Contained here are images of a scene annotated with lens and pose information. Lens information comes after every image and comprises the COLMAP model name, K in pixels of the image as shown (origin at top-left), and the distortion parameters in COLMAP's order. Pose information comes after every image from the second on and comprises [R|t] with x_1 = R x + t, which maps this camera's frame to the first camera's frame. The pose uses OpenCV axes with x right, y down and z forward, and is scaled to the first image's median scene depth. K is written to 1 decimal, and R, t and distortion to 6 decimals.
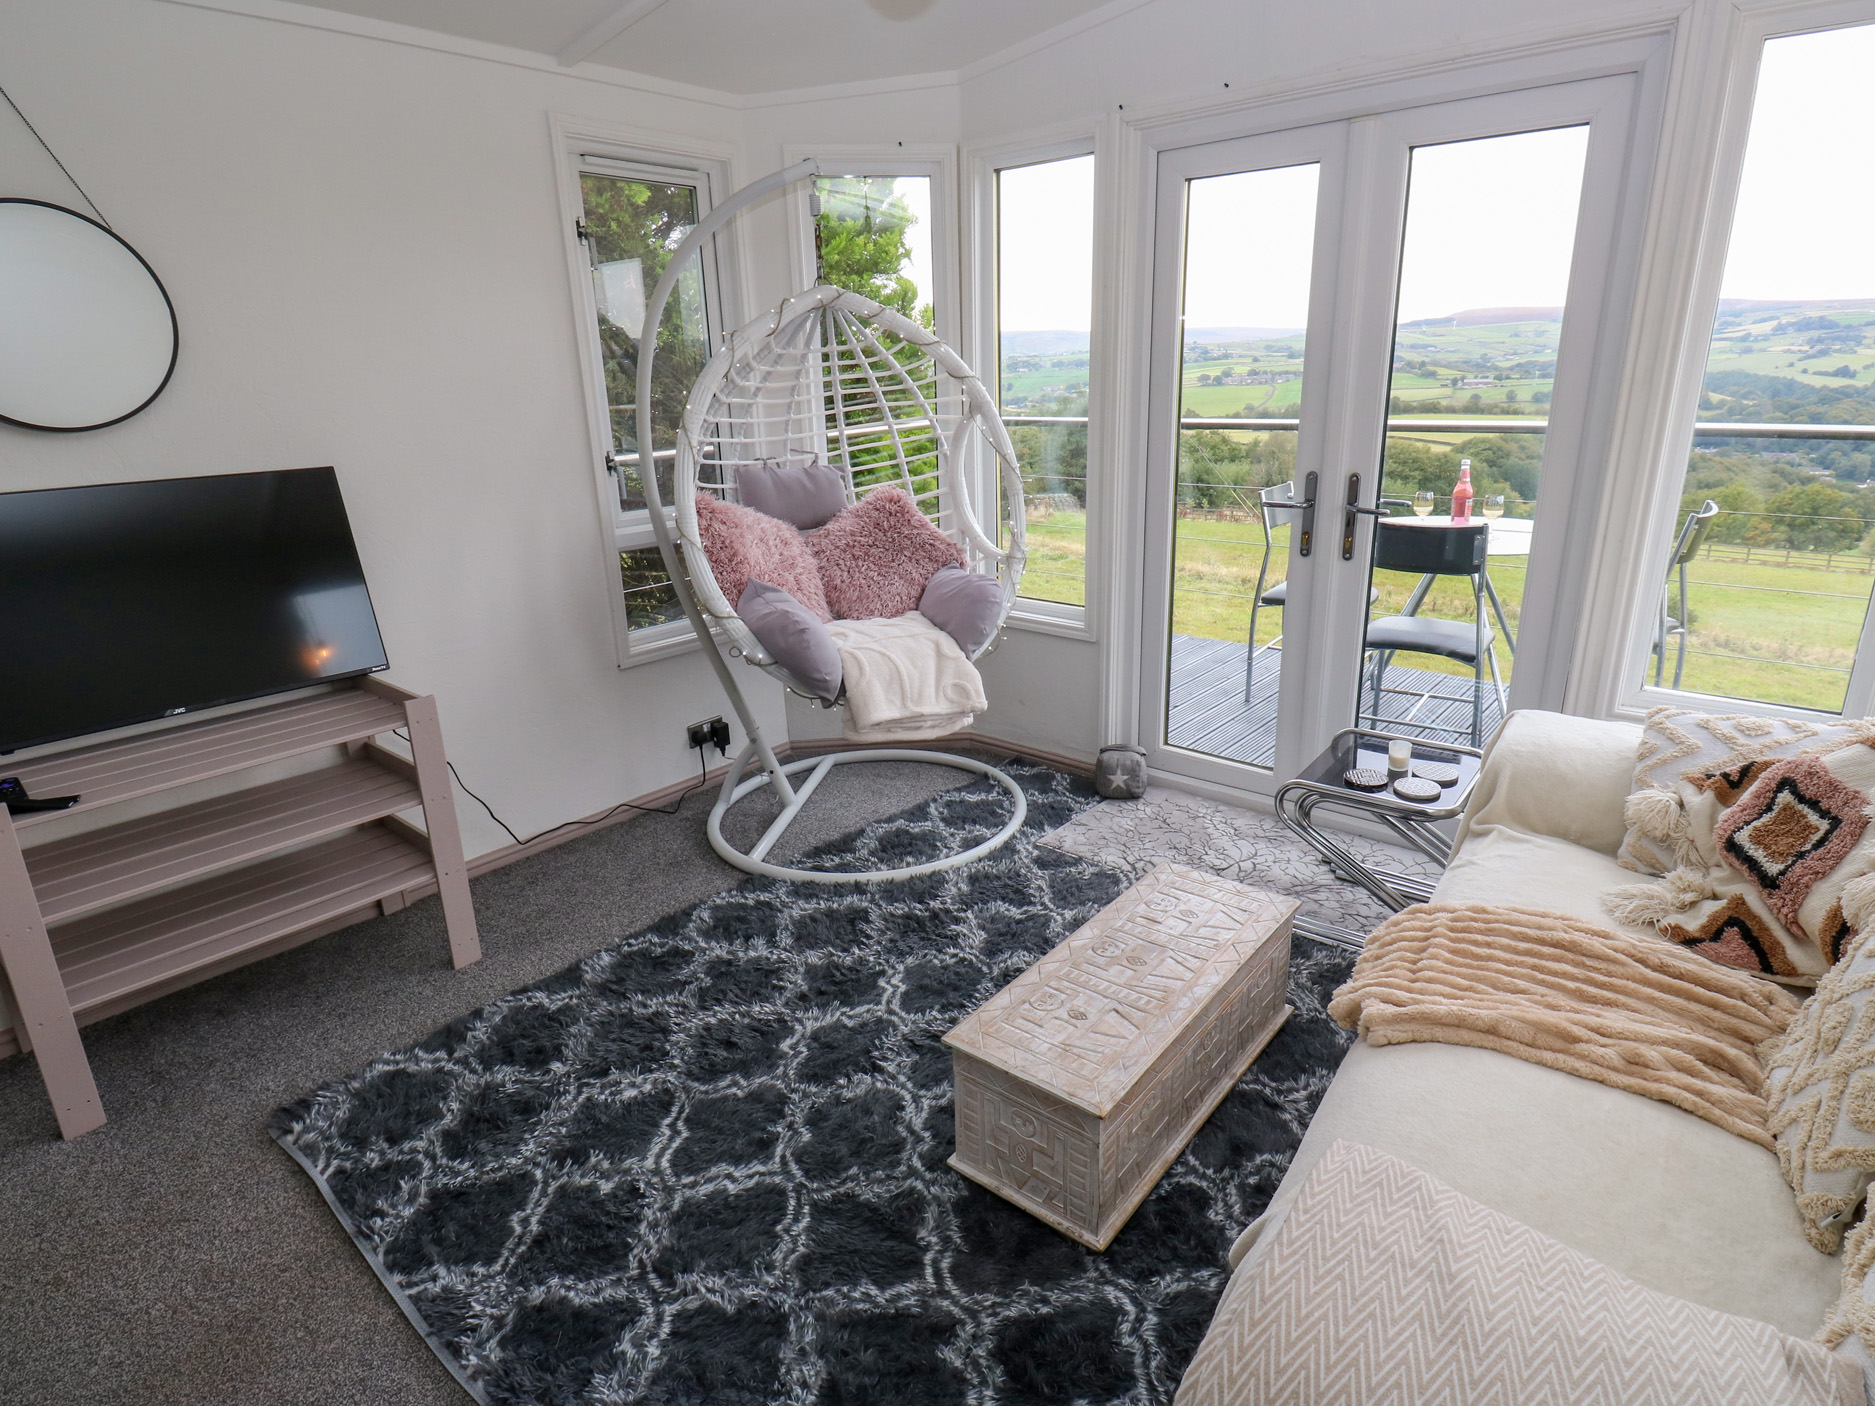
lens RADIAL K [[1042.6, 0, 937.5], [0, 1042.6, 703.0], [0, 0, 1]] dist [0.000146, -0.000478]
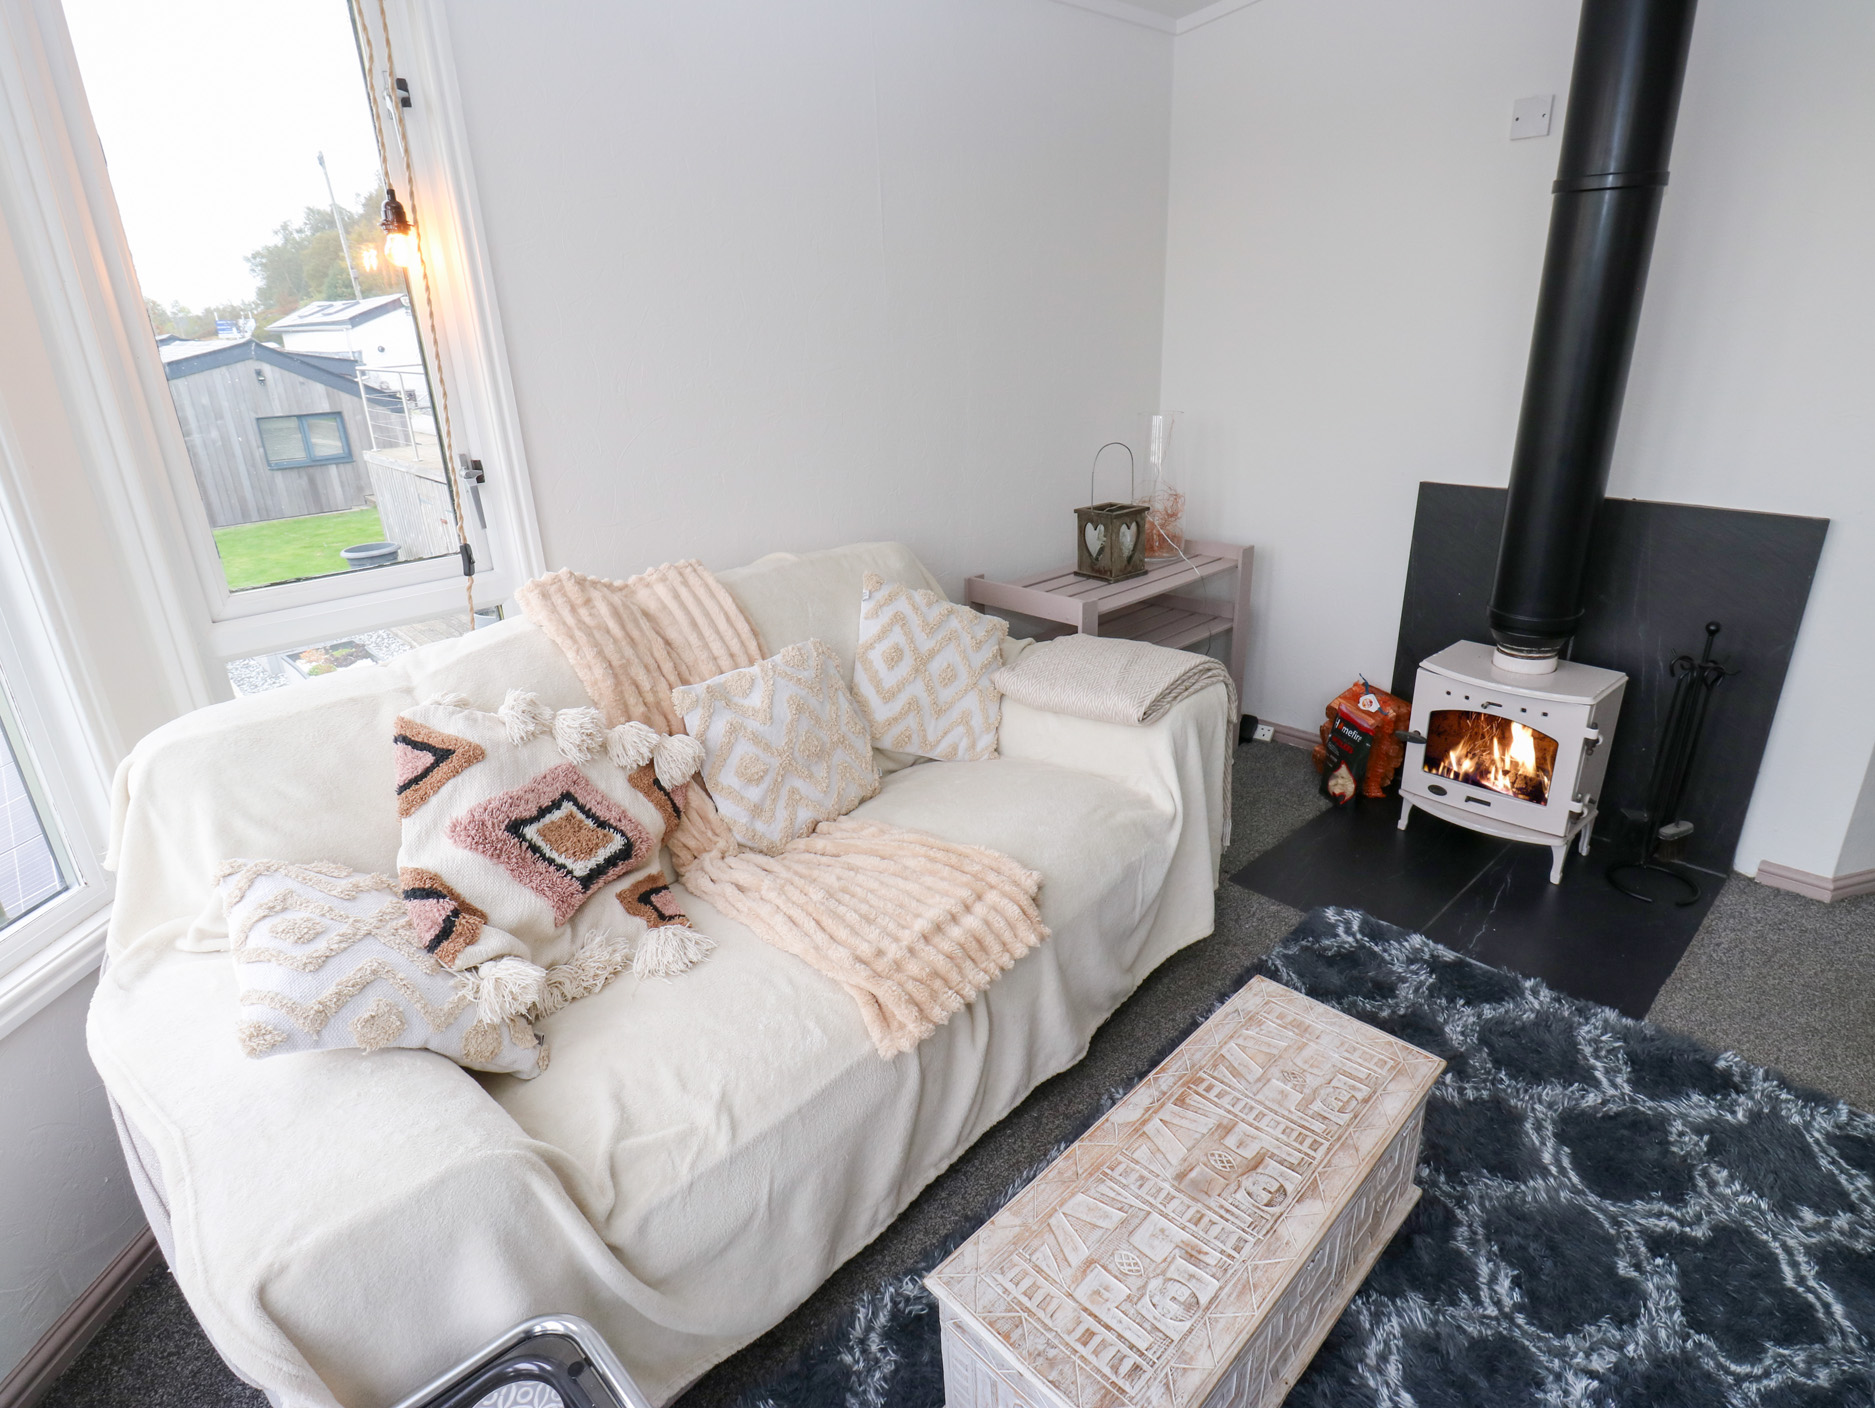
lens RADIAL K [[1042.6, 0, 937.5], [0, 1042.6, 704.0], [0, 0, 1]] dist [0.000146, -0.000478]
pose [[-0.994772, 0.026416, 0.098647, 0.227650], [0.083140, 0.770424, 0.632087, -0.347909], [-0.059303, 0.636984, -0.768592, 1.018238]]
